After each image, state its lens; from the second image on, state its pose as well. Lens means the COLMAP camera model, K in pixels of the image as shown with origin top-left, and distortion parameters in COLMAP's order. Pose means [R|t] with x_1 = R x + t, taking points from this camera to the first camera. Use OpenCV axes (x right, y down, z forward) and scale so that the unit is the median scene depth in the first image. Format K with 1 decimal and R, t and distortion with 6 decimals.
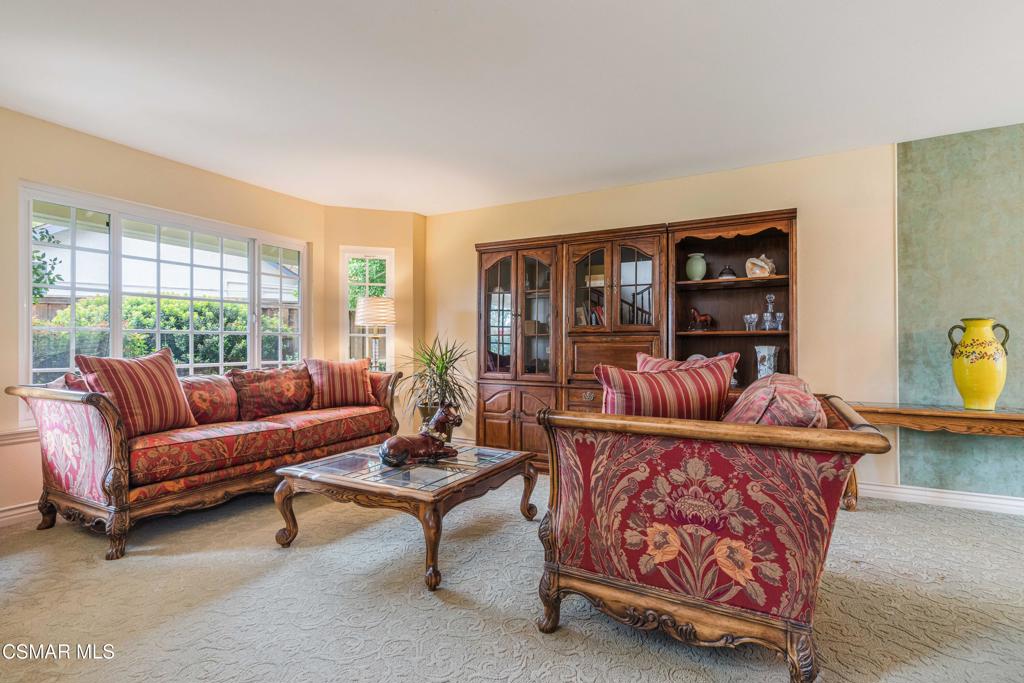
lens RADIAL K [[472.3, 0, 512.2], [0, 472.3, 342.8], [0, 0, 1]] dist [-0.005478, 0.001559]
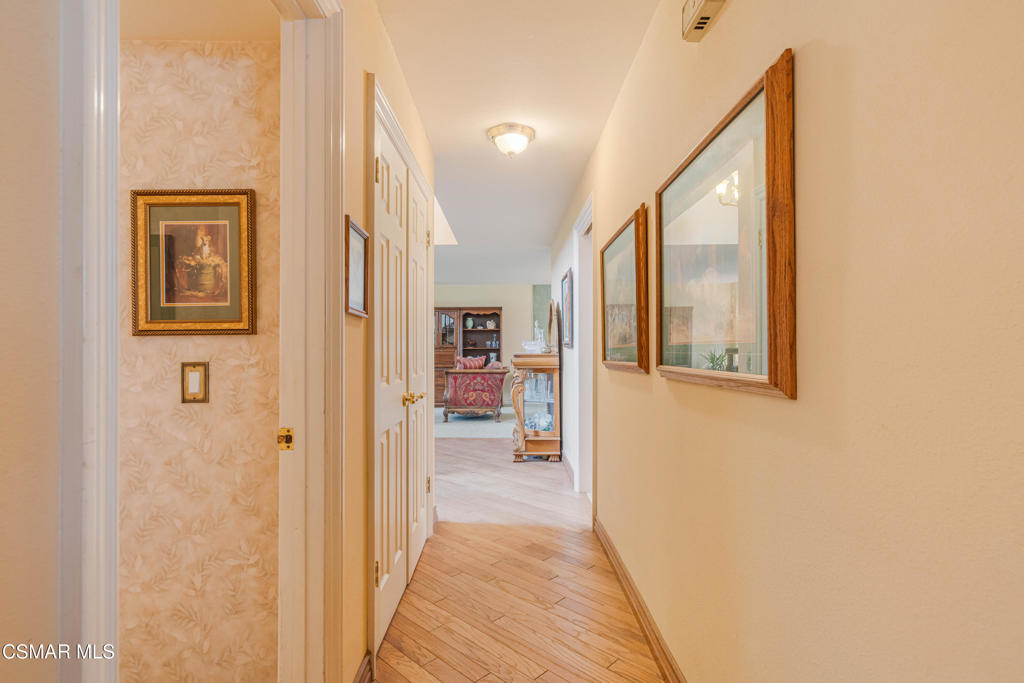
lens RADIAL K [[497.4, 0, 513.4], [0, 497.4, 342.4], [0, 0, 1]] dist [-0.000553, 0.001927]
pose [[0.867134, 0.000976, 0.498074, -1.645042], [0.002565, 0.999976, -0.006426, -0.072339], [-0.498068, 0.006850, 0.867111, -3.216893]]
